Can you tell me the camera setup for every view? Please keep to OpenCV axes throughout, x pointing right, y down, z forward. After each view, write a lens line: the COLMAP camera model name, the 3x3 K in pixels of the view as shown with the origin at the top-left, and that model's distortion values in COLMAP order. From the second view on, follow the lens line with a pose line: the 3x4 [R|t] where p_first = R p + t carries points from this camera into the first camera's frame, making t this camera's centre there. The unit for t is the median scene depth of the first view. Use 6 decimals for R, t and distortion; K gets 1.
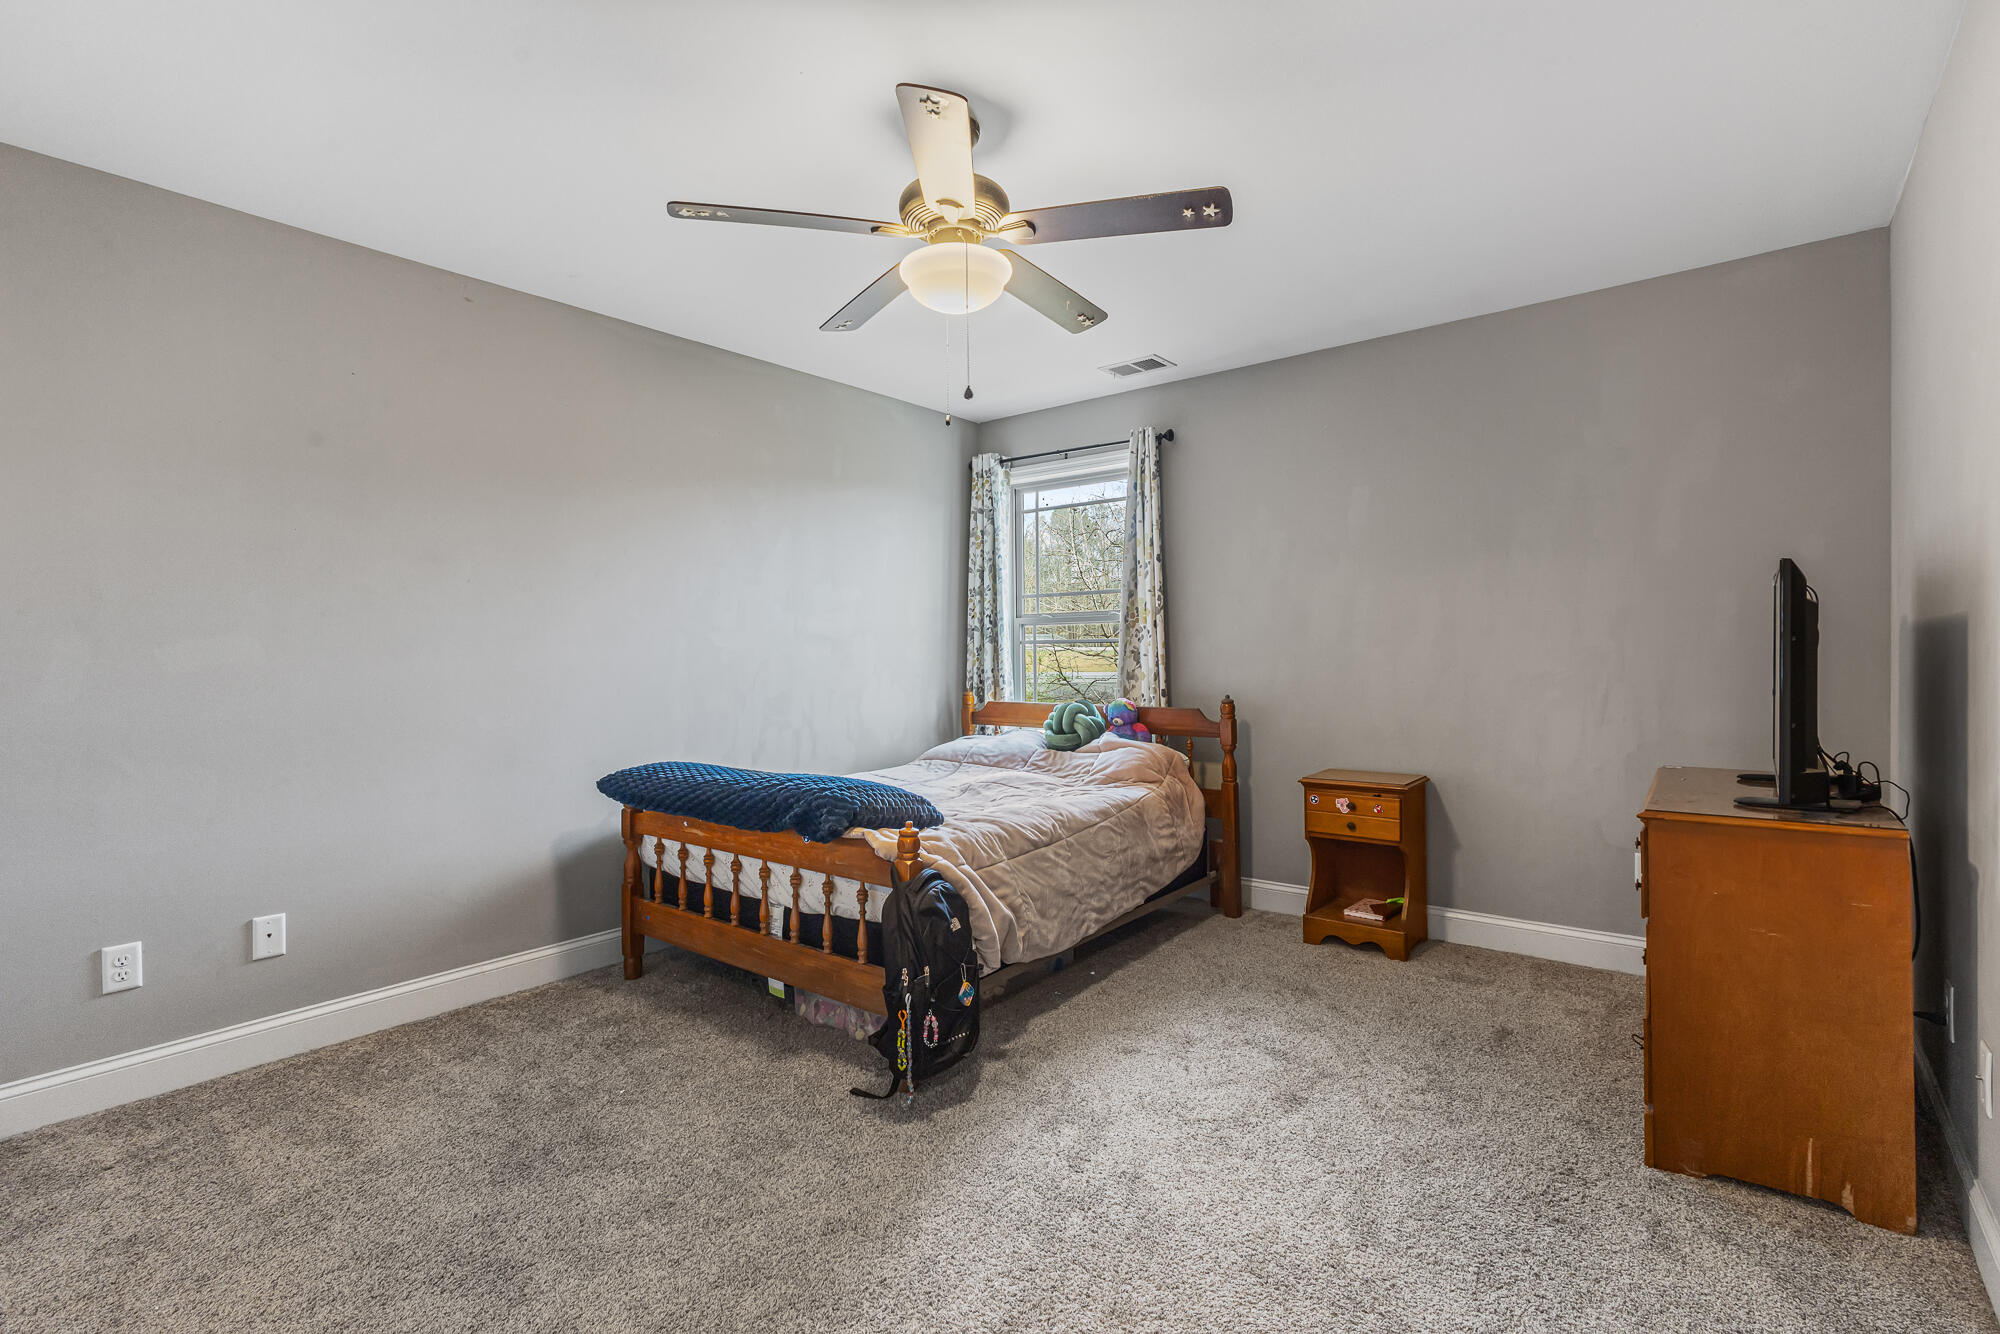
lens RADIAL K [[932.7, 0, 1000.0], [0, 932.7, 667.0], [0, 0, 1]] dist [-0.001966, 0.000778]
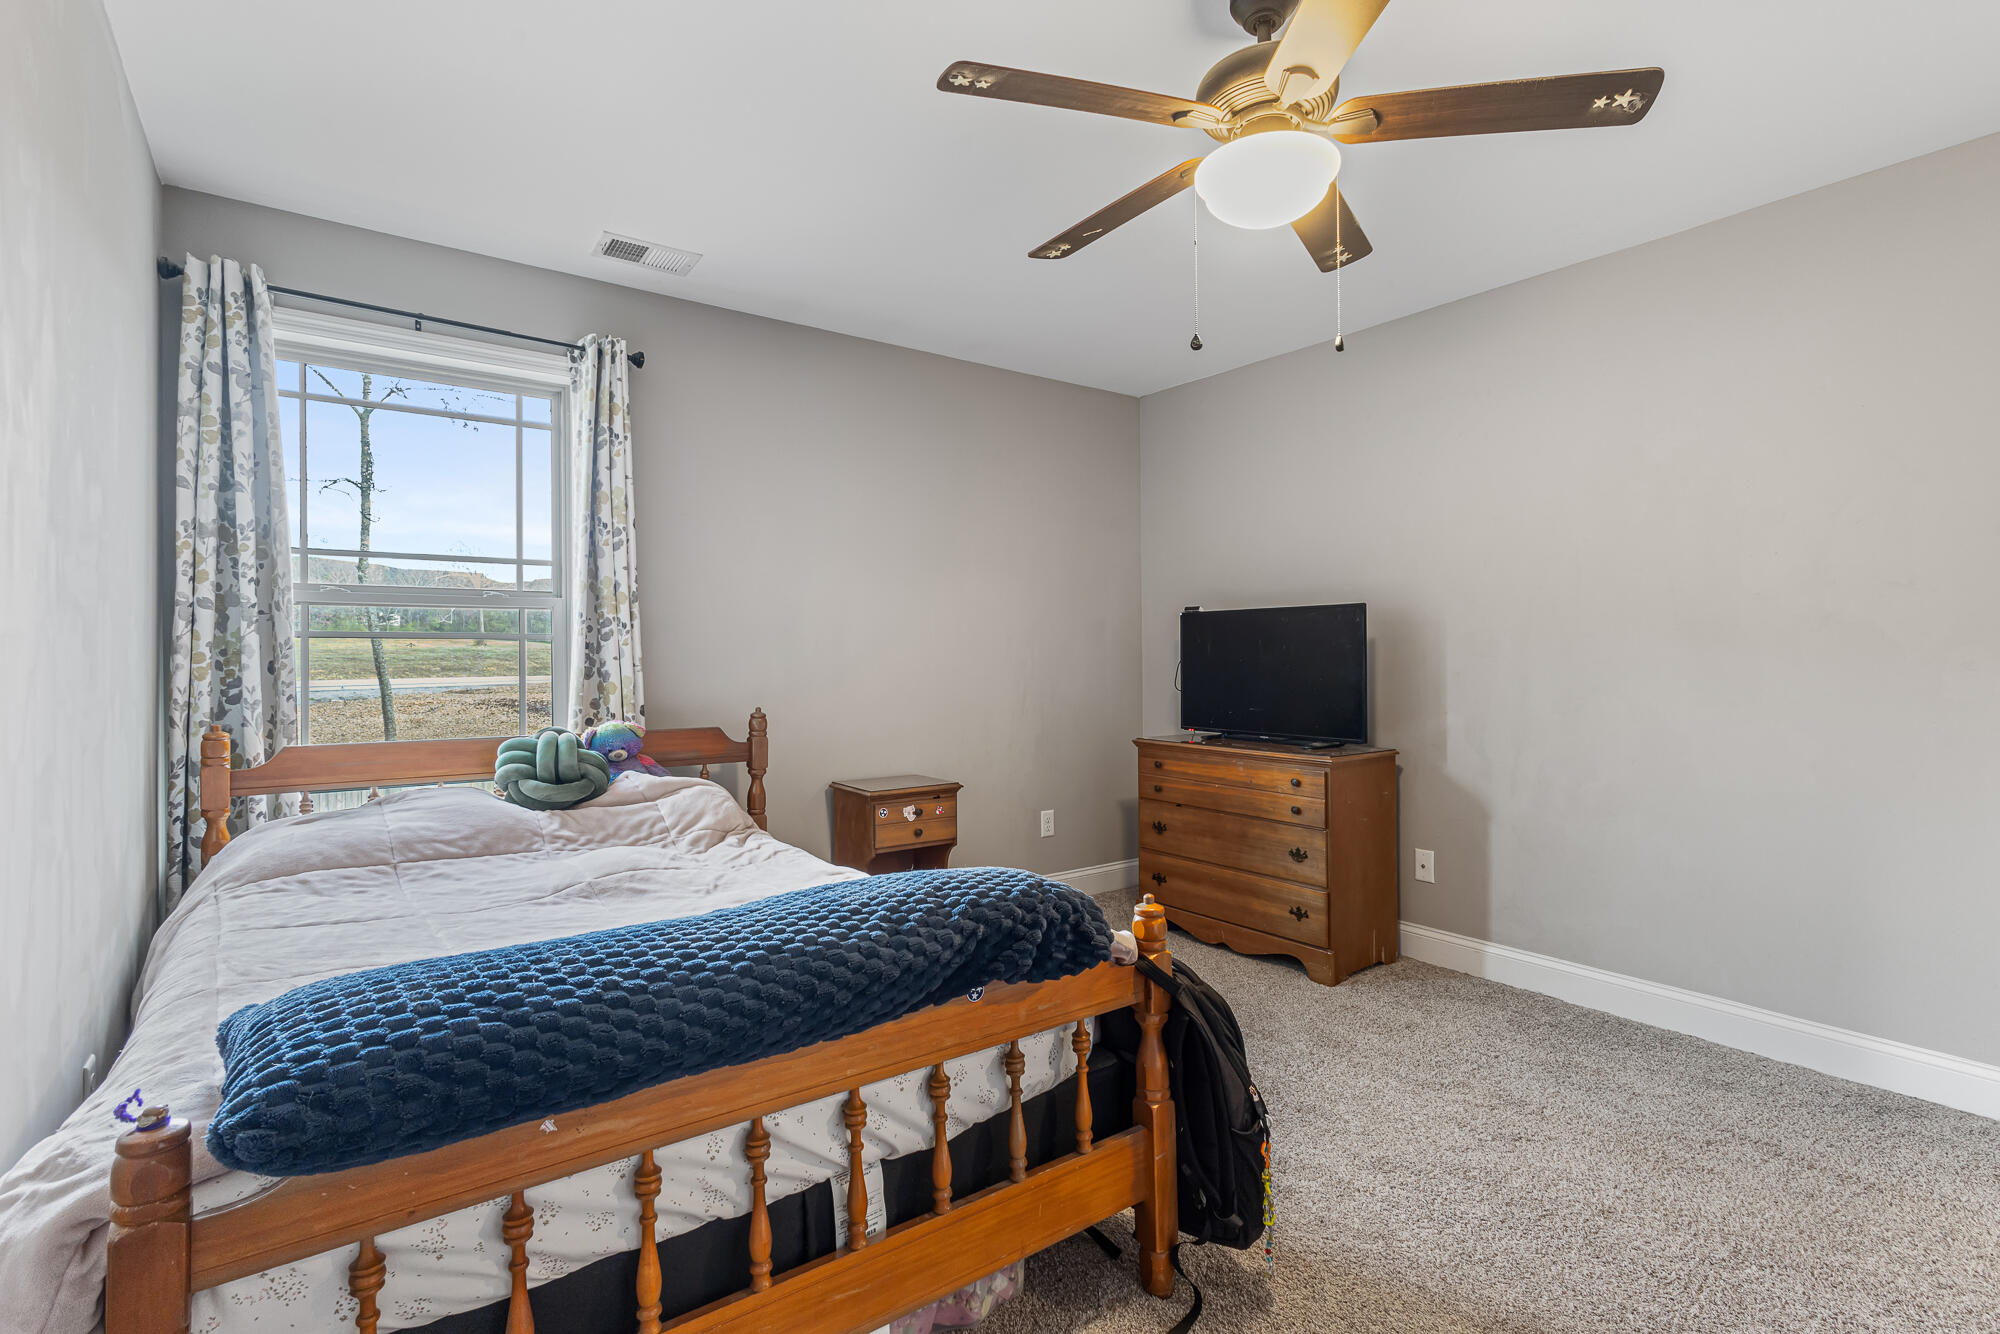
lens RADIAL K [[932.7, 0, 1000.0], [0, 932.7, 667.0], [0, 0, 1]] dist [-0.001966, 0.000778]
pose [[0.259322, 0.000257, 0.965791, -0.458912], [0.009178, 0.999954, -0.002730, -0.001818], [-0.965747, 0.009572, 0.259308, 0.536410]]
